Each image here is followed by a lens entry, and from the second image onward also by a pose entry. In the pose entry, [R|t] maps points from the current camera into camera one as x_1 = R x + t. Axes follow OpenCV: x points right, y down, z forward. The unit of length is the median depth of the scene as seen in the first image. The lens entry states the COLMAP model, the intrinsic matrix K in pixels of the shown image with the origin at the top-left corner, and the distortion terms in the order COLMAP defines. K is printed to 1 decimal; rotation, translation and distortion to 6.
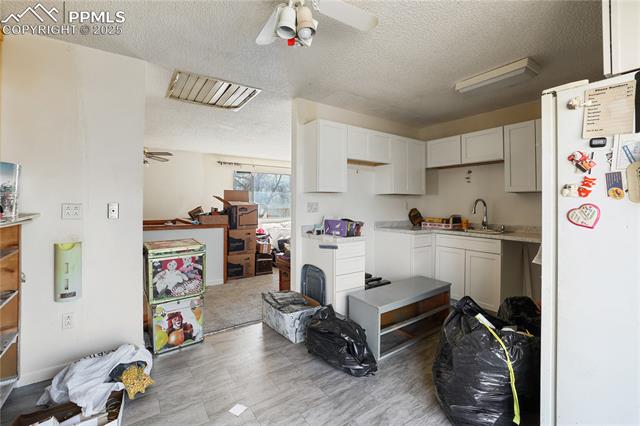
lens RADIAL K [[278.6, 0, 320.2], [0, 278.6, 201.7], [0, 0, 1]] dist [-0.042676, 0.016605]
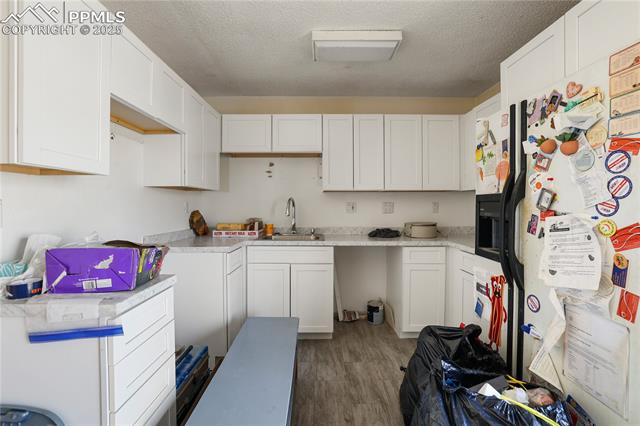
lens RADIAL K [[277.4, 0, 320.3], [0, 277.4, 207.9], [0, 0, 1]] dist [-0.044914, 0.016798]
pose [[0.560061, -0.010920, 0.828380, -0.079598], [-0.004304, 0.999861, 0.016091, 0.008740], [-0.828440, -0.012577, 0.559936, 0.653948]]
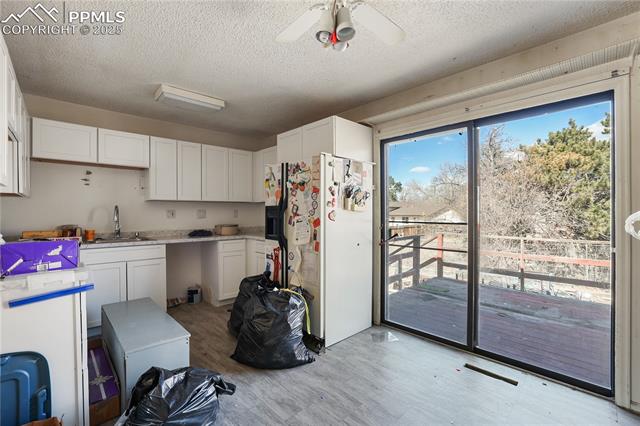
lens RADIAL K [[278.3, 0, 317.4], [0, 278.3, 213.4], [0, 0, 1]] dist [-0.030486, 0.000519]
pose [[-0.147391, -0.006979, 0.989054, -0.584107], [-0.005333, 0.999966, 0.006261, 0.009768], [-0.989064, -0.004352, -0.147424, 0.668131]]
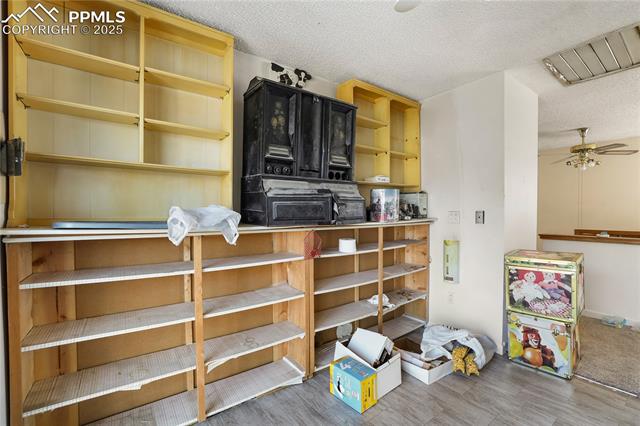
lens RADIAL K [[279.4, 0, 317.0], [0, 279.4, 220.8], [0, 0, 1]] dist [-0.028371, 0.000449]
pose [[0.005872, 0.024271, -0.999688, 0.355357], [0.018026, 0.999540, 0.024374, 0.006341], [0.999820, -0.018164, 0.005431, 0.262329]]
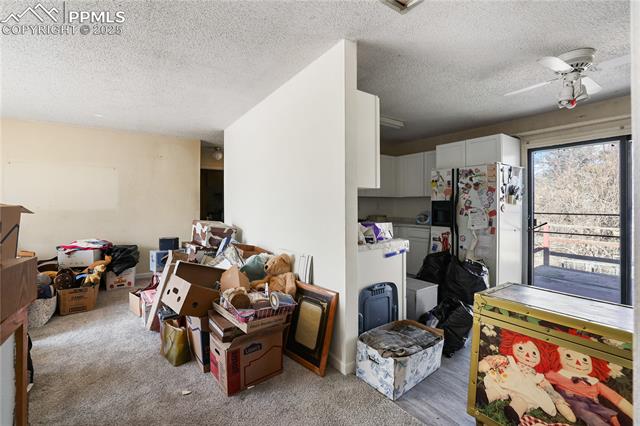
lens RADIAL K [[277.4, 0, 320.3], [0, 277.4, 207.9], [0, 0, 1]] dist [-0.044914, 0.016798]
pose [[0.001865, -0.010442, 0.999944, -0.944748], [-0.007558, 0.999917, 0.010456, 0.015460], [-0.999970, -0.007577, 0.001786, 1.381813]]
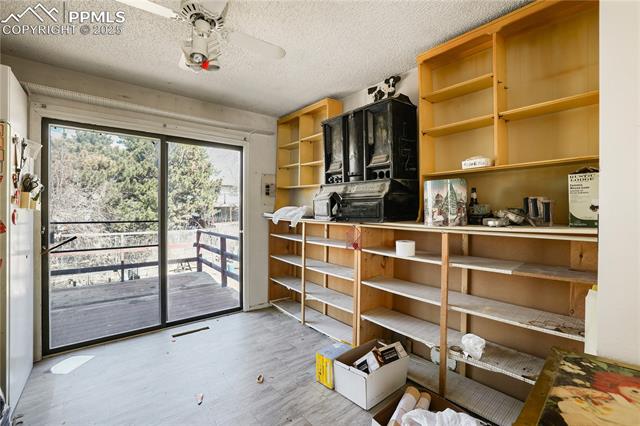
lens RADIAL K [[277.4, 0, 320.3], [0, 277.4, 207.9], [0, 0, 1]] dist [-0.044914, 0.016798]
pose [[-0.996580, -0.007132, -0.082323, -0.268778], [-0.006271, 0.999923, -0.010711, 0.002761], [0.082393, -0.010158, -0.996548, 1.197105]]
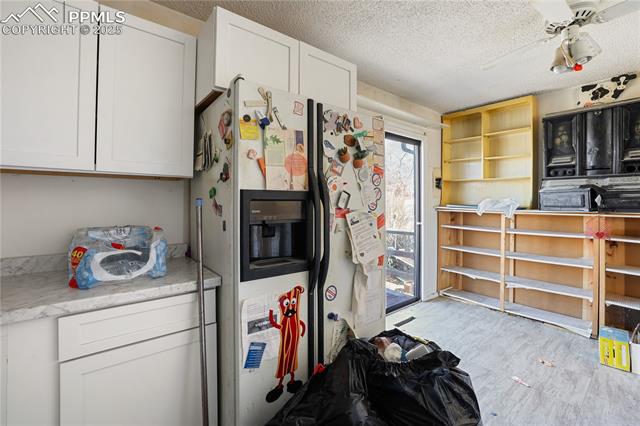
lens RADIAL K [[274.7, 0, 320.0], [0, 274.7, 197.9], [0, 0, 1]] dist [-0.046792, 0.014871]
pose [[-0.998432, -0.002889, -0.055906, 0.609557], [-0.001706, 0.999774, -0.021188, 0.008681], [0.055954, -0.021060, -0.998211, 1.167557]]
